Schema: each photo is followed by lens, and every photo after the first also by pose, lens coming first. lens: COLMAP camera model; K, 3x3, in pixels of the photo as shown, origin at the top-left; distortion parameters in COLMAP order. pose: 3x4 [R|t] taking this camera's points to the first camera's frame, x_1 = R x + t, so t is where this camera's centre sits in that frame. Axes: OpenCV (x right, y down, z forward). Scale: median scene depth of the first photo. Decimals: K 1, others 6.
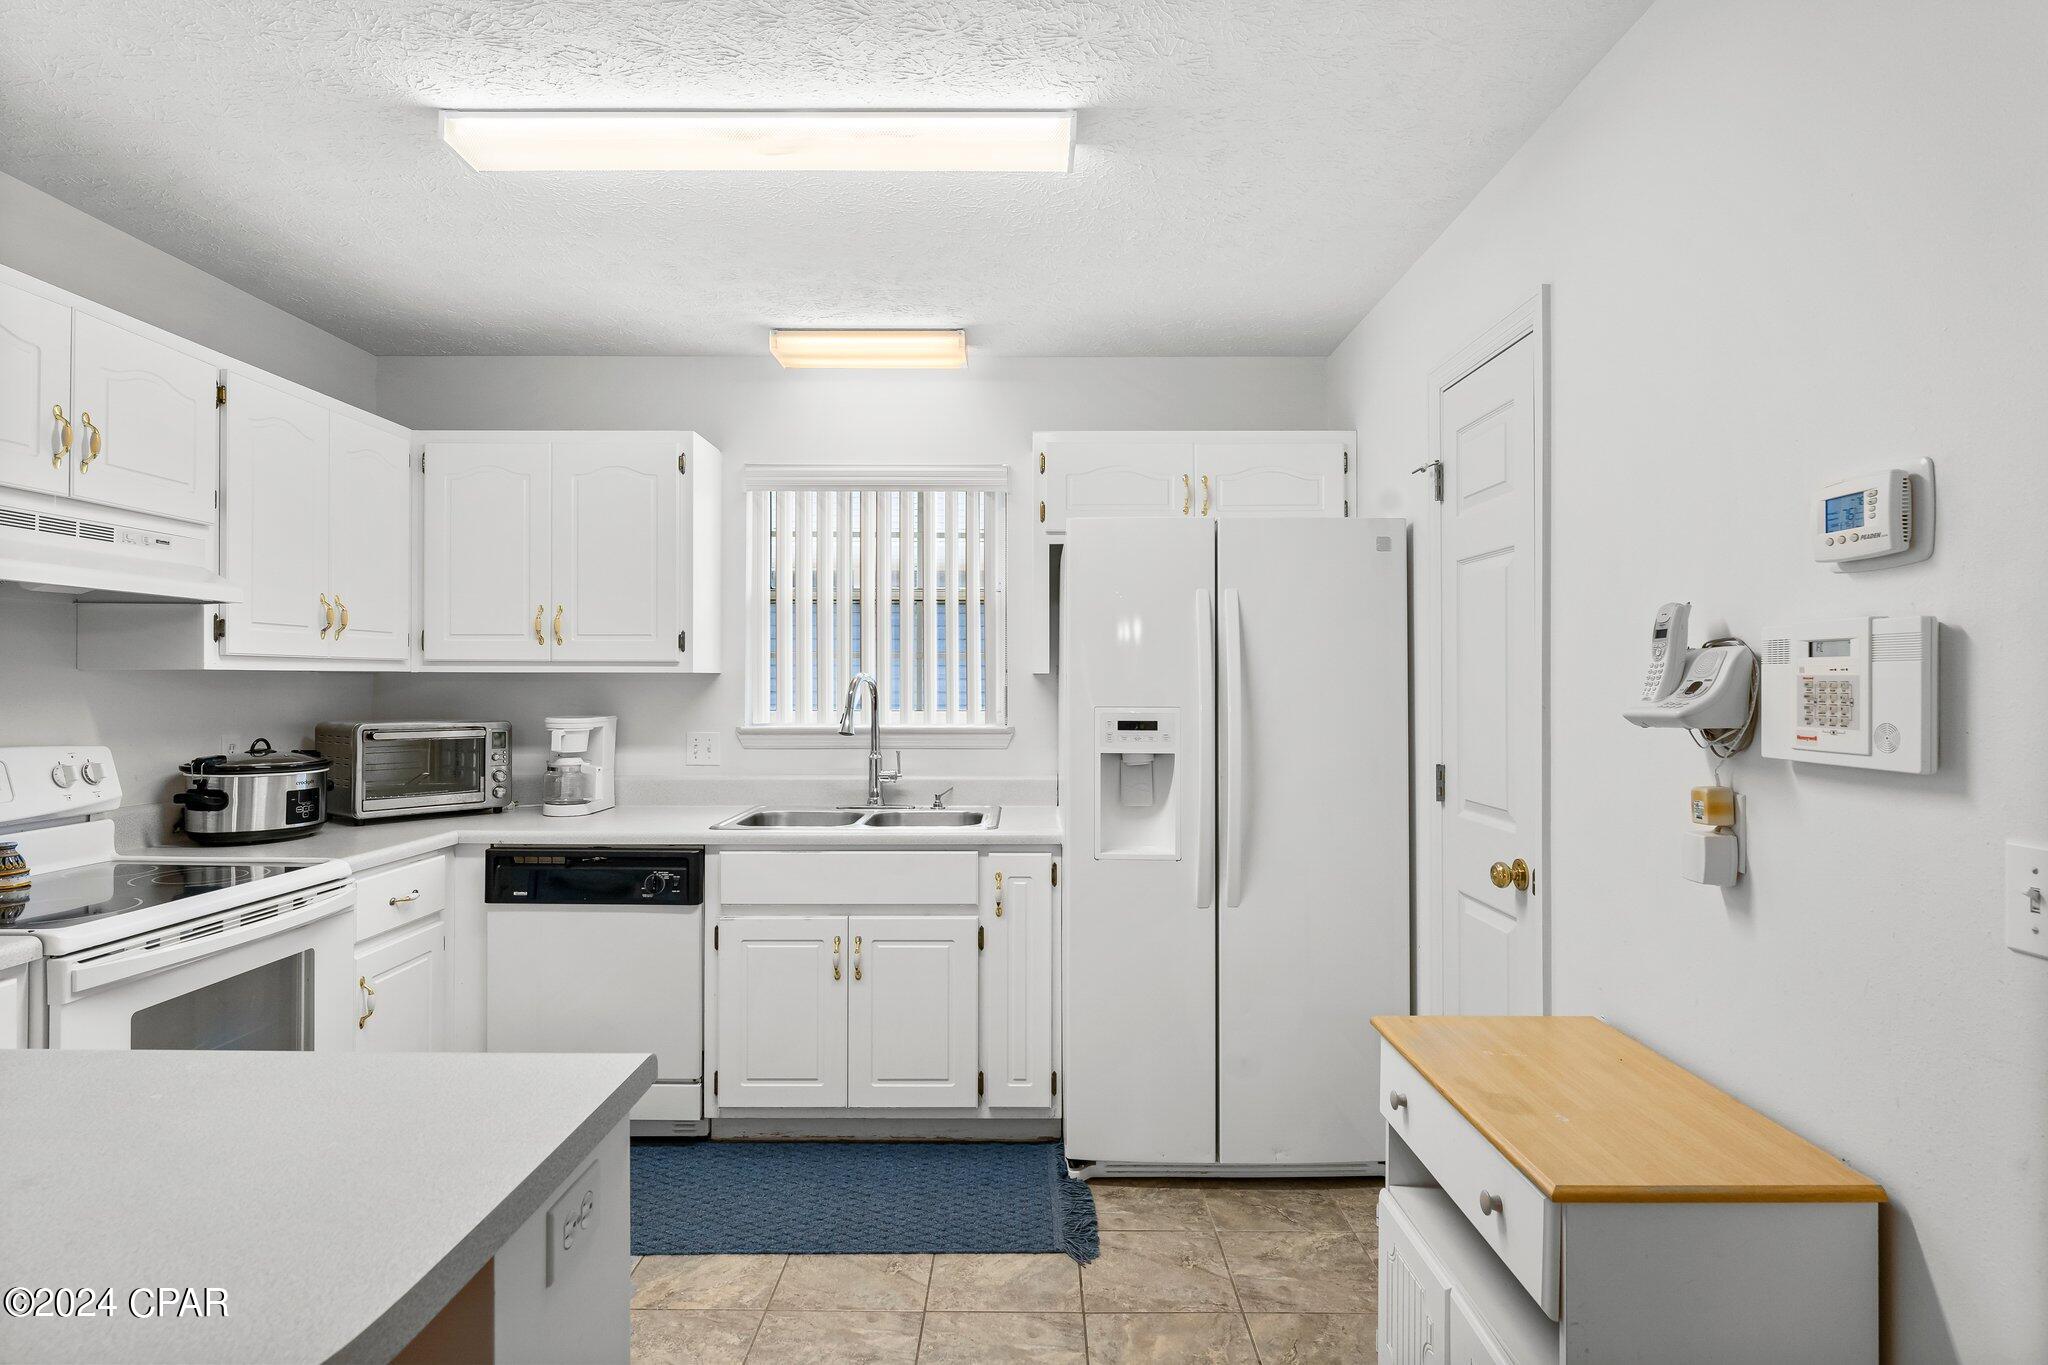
lens RADIAL K [[1064.2, 0, 1022.1], [0, 1064.2, 675.3], [0, 0, 1]] dist [-0.002740, 0.000002]
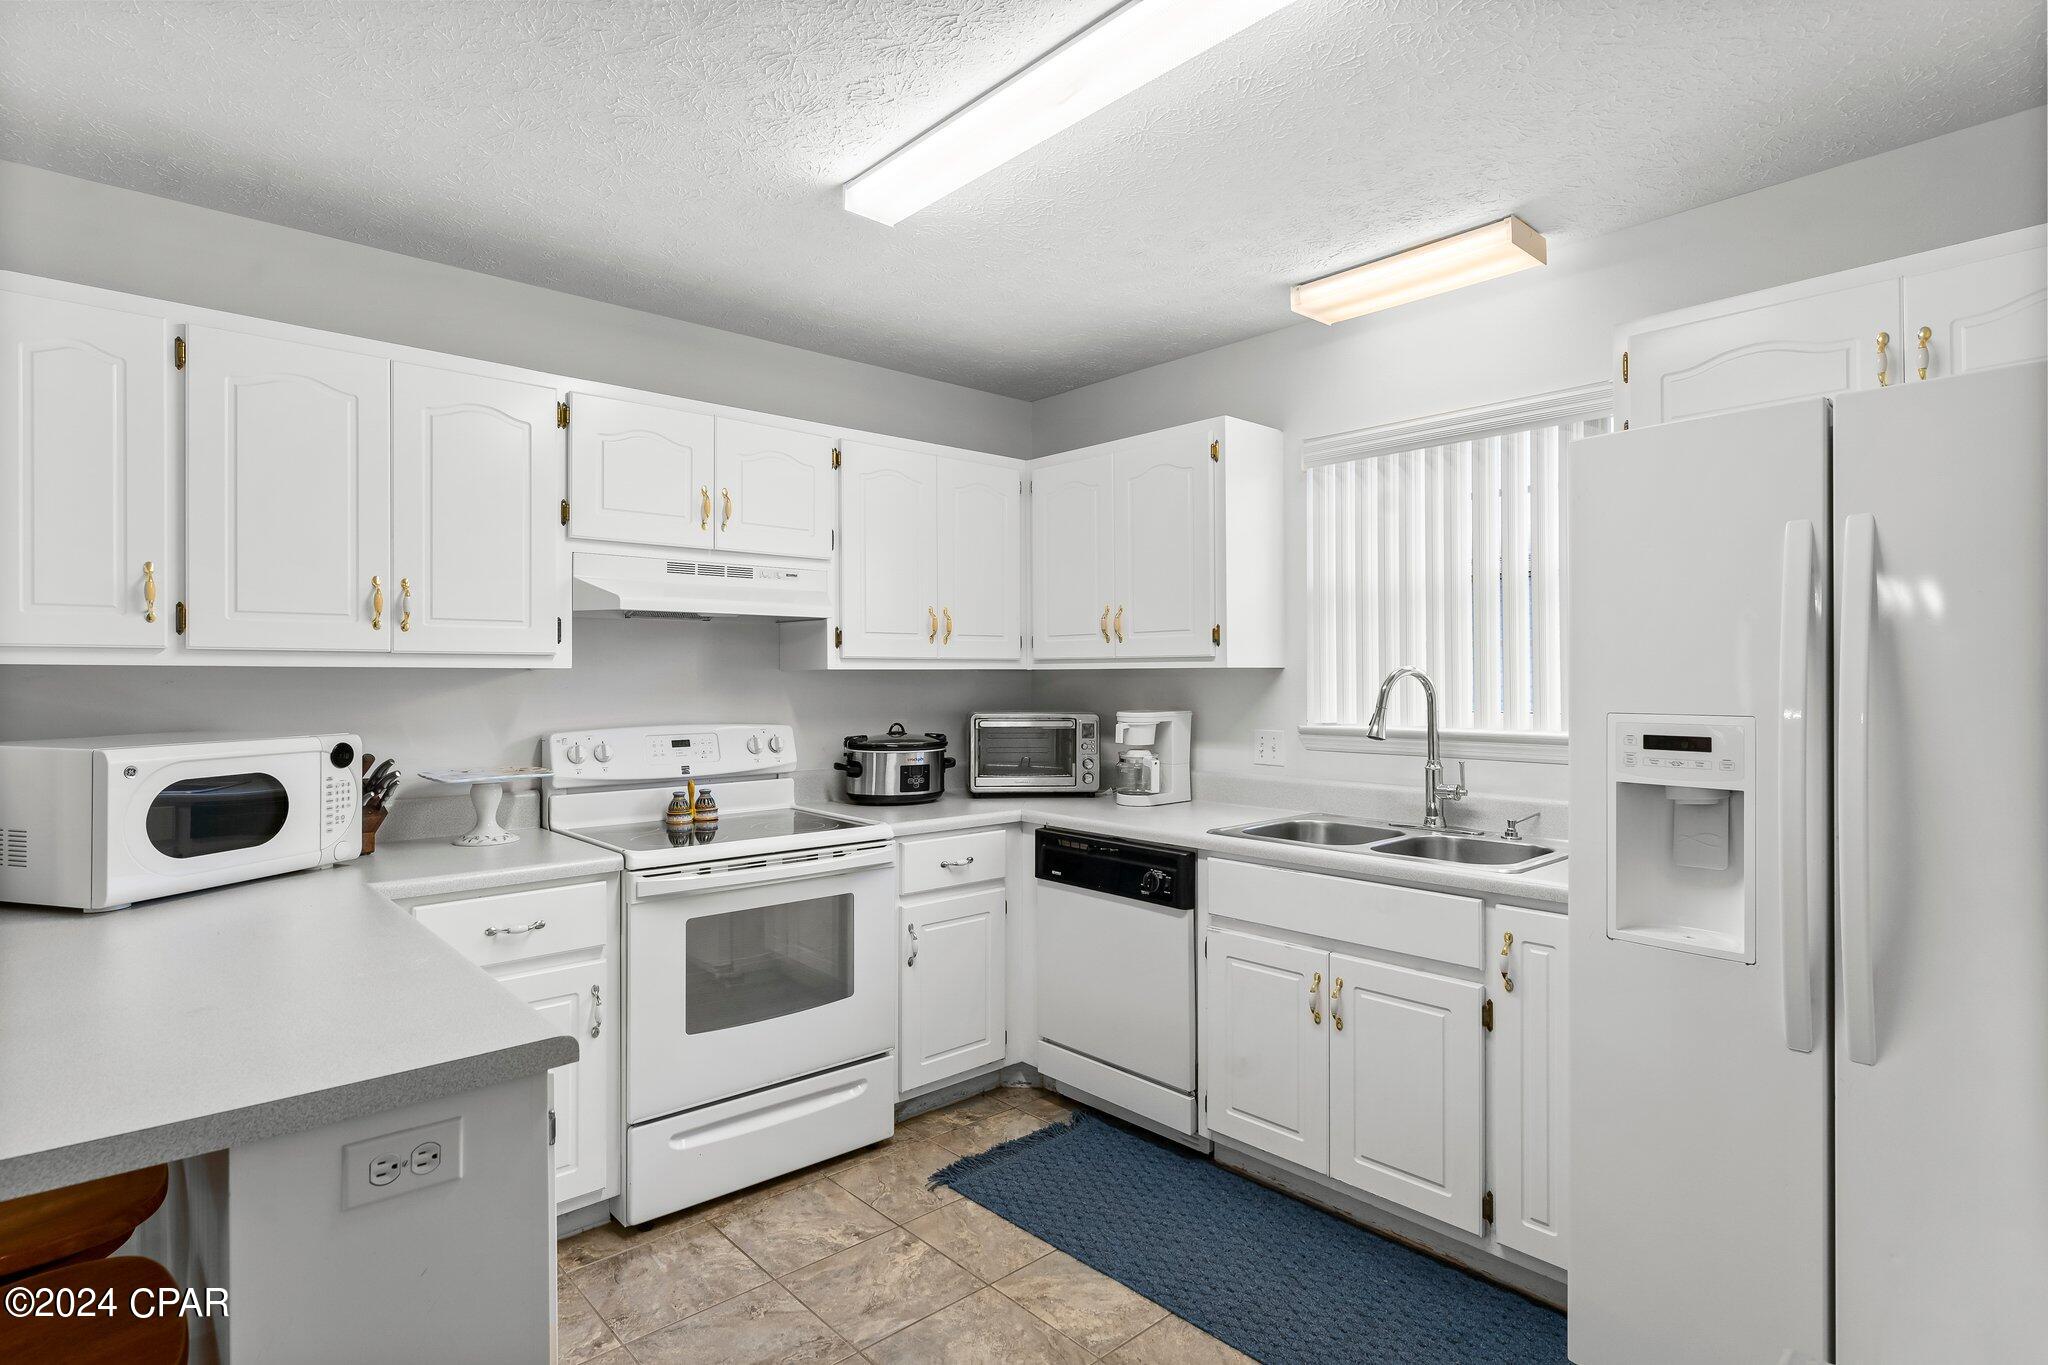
lens RADIAL K [[1035.8, 0, 1020.5], [0, 1035.8, 674.9], [0, 0, 1]] dist [0.001317, -0.000606]
pose [[0.672338, -0.004748, -0.740229, 0.286425], [0.008531, 0.999963, 0.001335, 0.001325], [0.740195, -0.007212, 0.672354, 0.262355]]
